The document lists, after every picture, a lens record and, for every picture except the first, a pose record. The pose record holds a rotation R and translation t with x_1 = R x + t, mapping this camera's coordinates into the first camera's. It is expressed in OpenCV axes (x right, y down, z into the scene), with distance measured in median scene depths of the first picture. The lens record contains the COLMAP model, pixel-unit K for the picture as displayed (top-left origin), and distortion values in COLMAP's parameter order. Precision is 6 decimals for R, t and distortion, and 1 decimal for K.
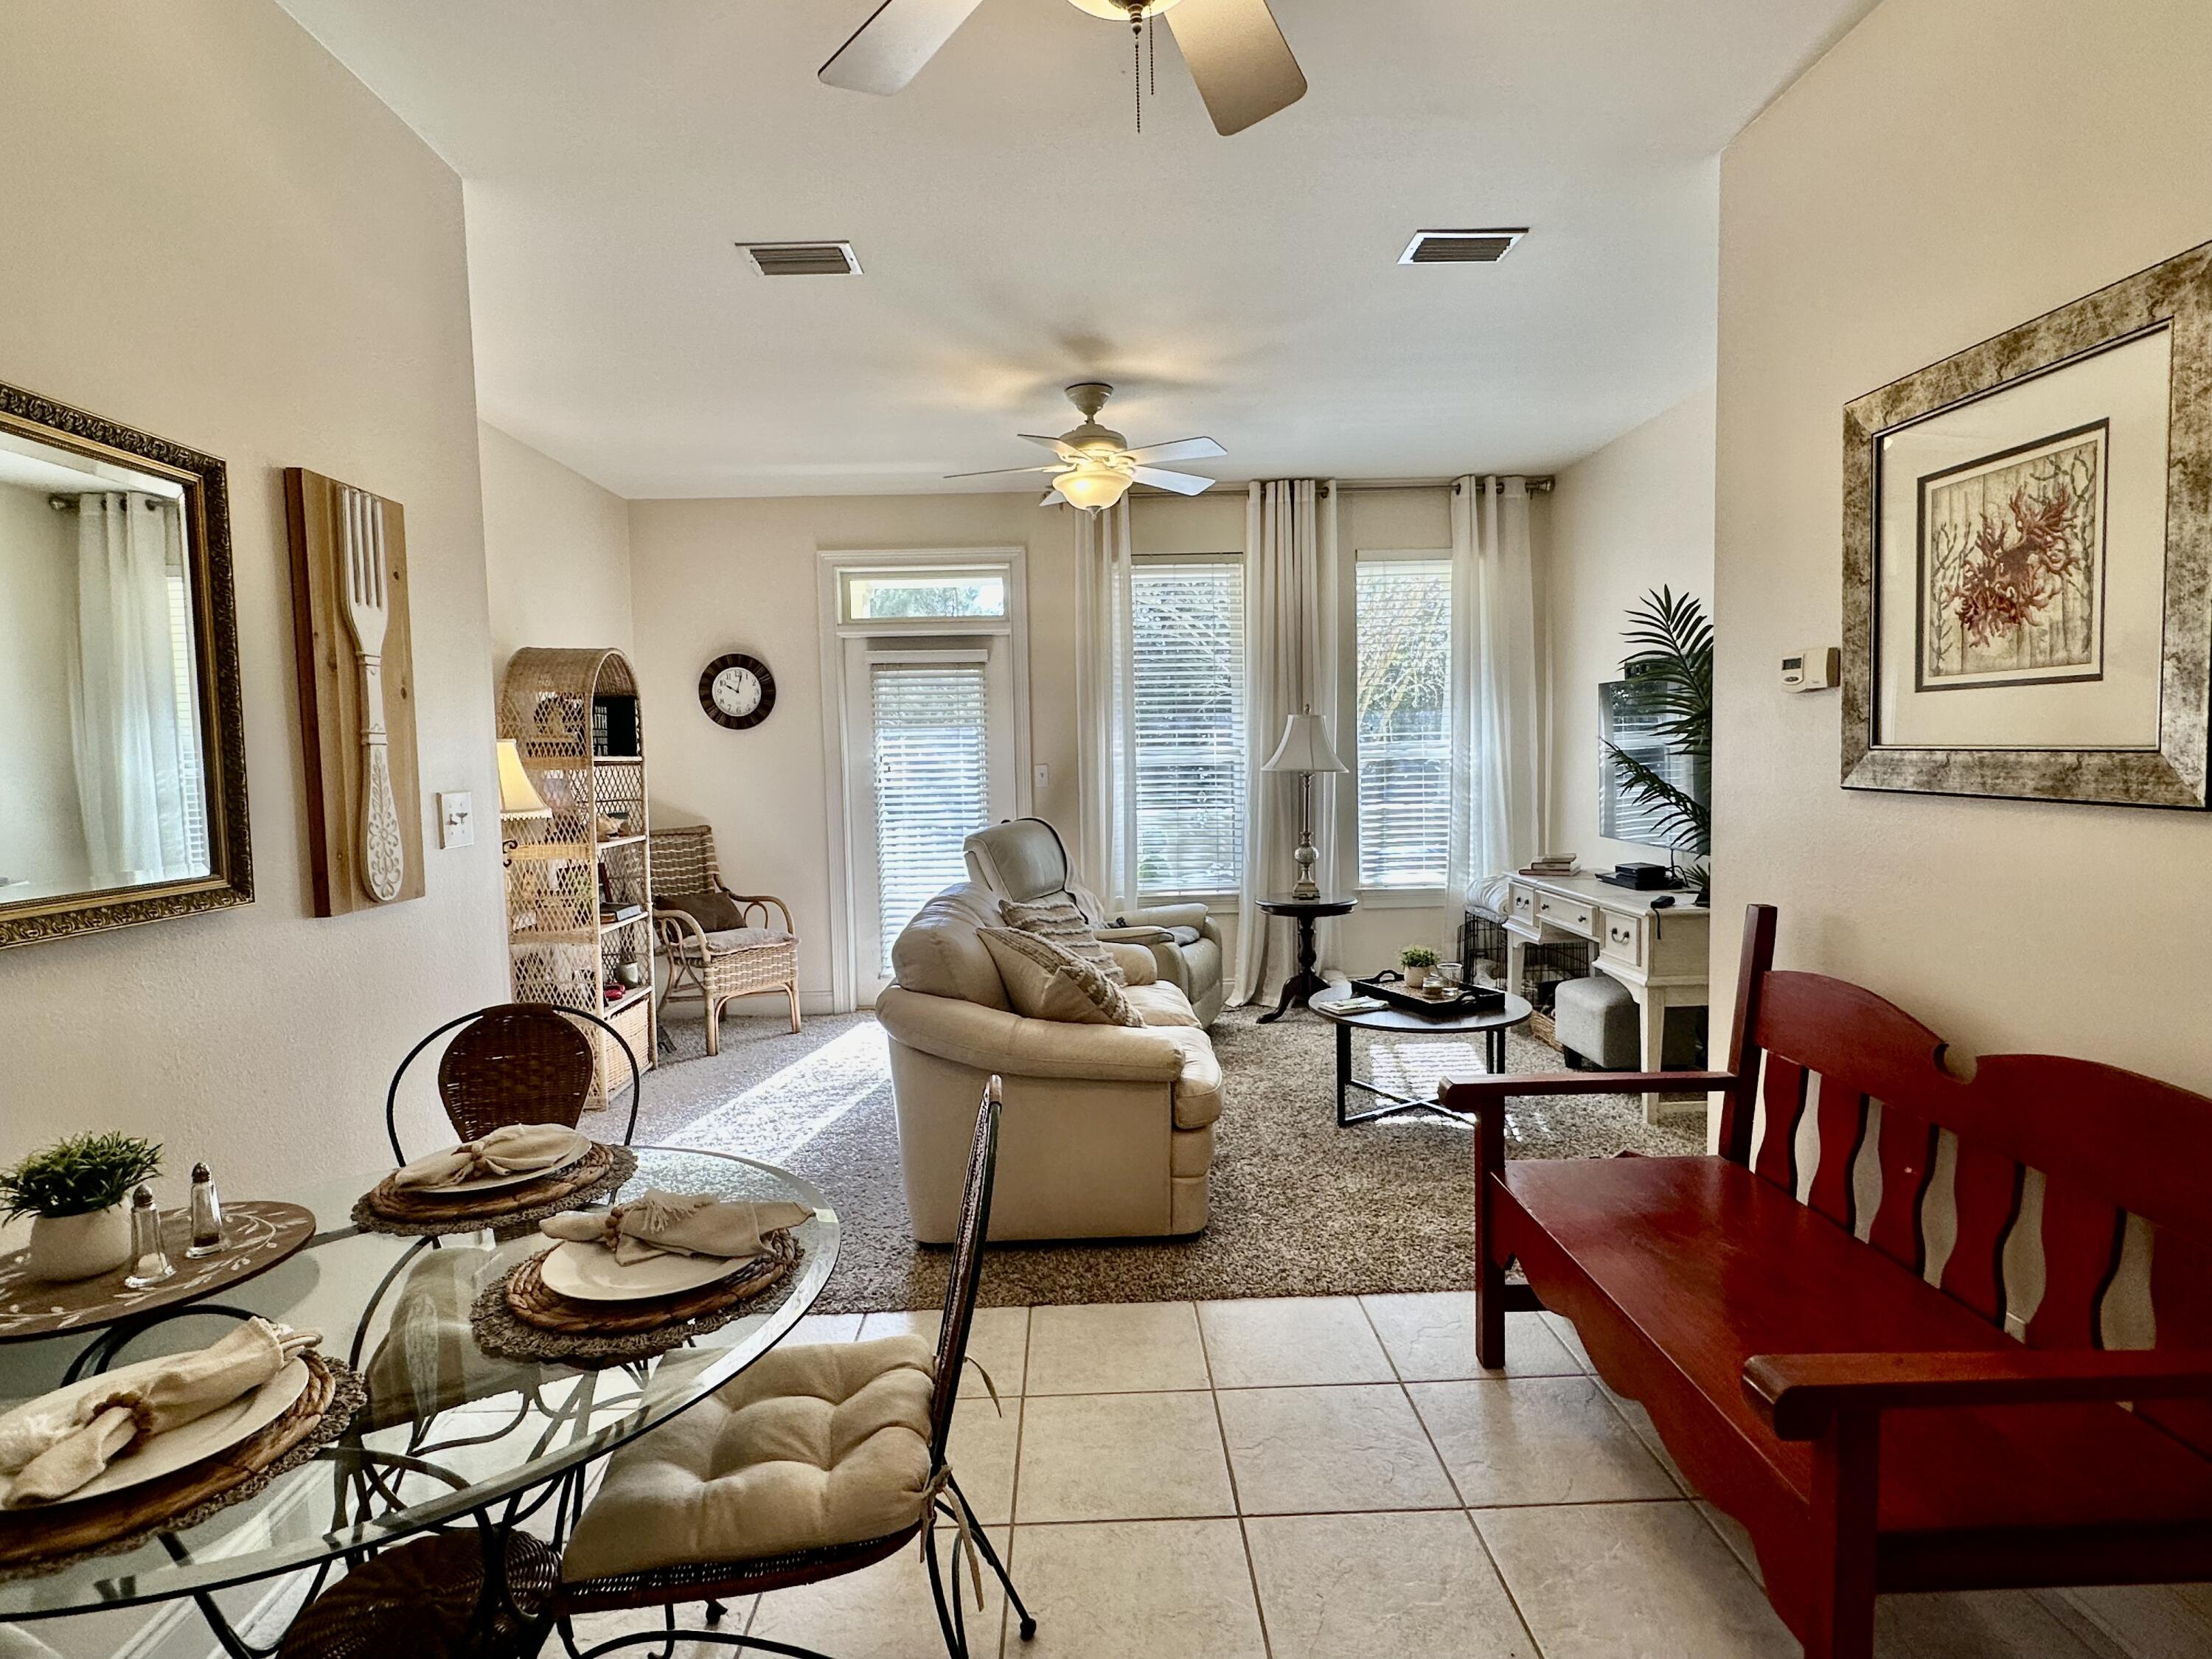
lens RADIAL K [[1133.3, 0, 1106.0], [0, 1133.3, 829.5], [0, 0, 1]] dist [-0.000993, 0.000005]
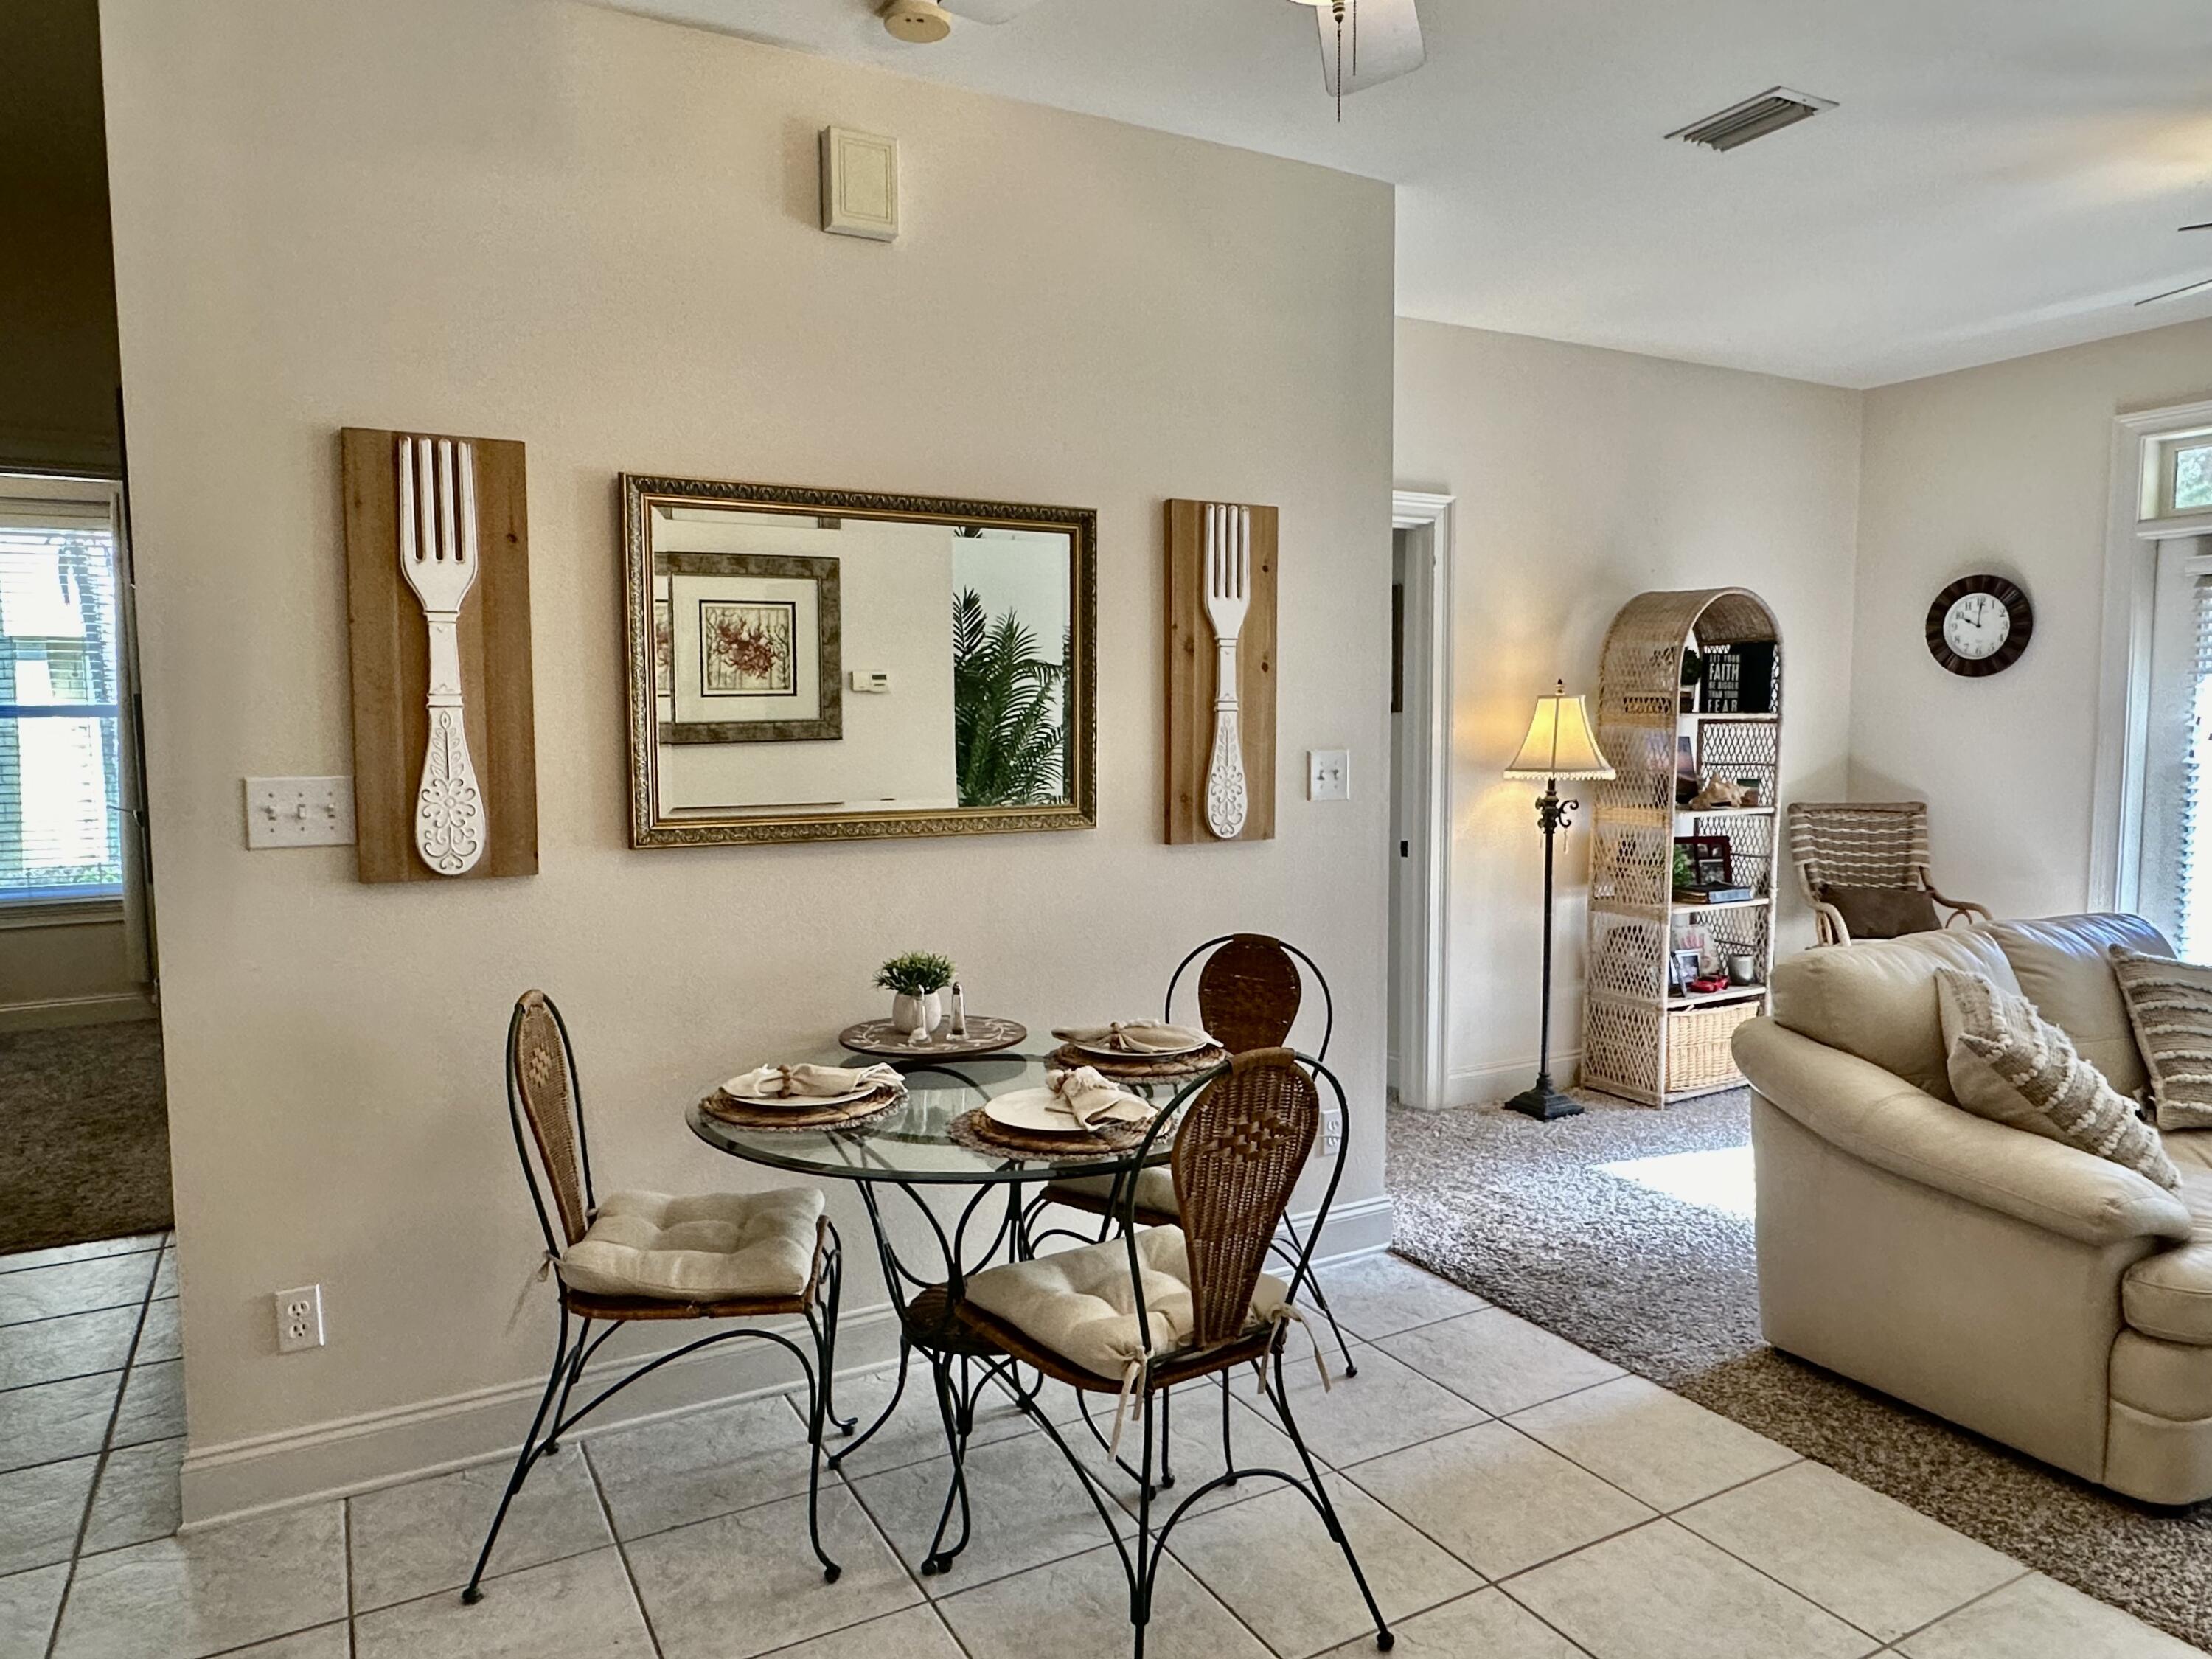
lens RADIAL K [[1441.1, 0, 1106.0], [0, 1441.1, 829.5], [0, 0, 1]] dist [-0.002141, -0.000670]
pose [[0.461704, 0.091448, -0.882307, 0.486455], [-0.064711, 0.995494, 0.069316, -0.032778], [0.884670, 0.025091, 0.465541, 0.111161]]
